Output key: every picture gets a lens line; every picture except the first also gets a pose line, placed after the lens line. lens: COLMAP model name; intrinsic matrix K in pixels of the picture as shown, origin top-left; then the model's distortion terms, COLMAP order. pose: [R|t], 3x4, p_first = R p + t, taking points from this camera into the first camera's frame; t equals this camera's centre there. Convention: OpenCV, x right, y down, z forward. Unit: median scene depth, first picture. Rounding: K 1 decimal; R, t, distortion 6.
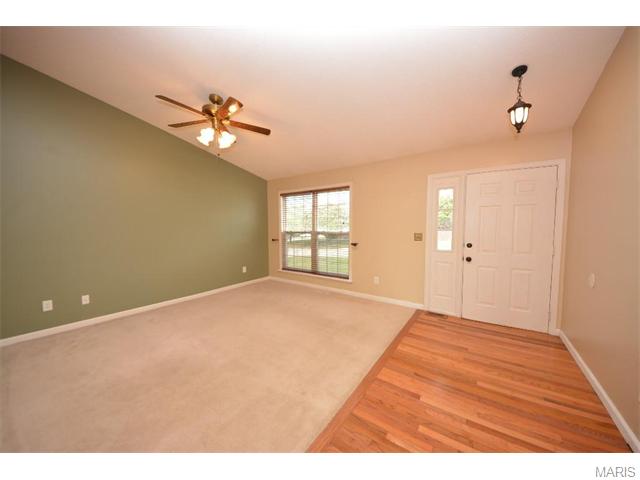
lens RADIAL K [[227.6, 0, 319.1], [0, 227.6, 239.3], [0, 0, 1]] dist [0.000861, -0.007433]
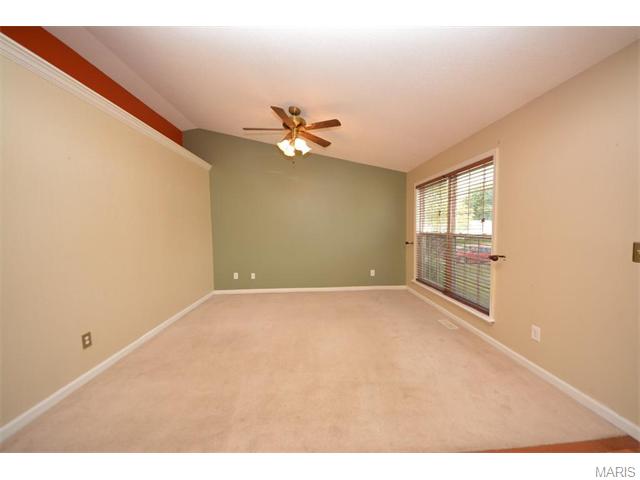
lens RADIAL K [[227.6, 0, 319.1], [0, 227.6, 239.3], [0, 0, 1]] dist [0.000861, -0.007433]
pose [[0.595628, 0.033007, -0.802582, 0.299471], [-0.031365, 0.999349, 0.017823, -0.016570], [0.802648, 0.014557, 0.596275, 0.268875]]
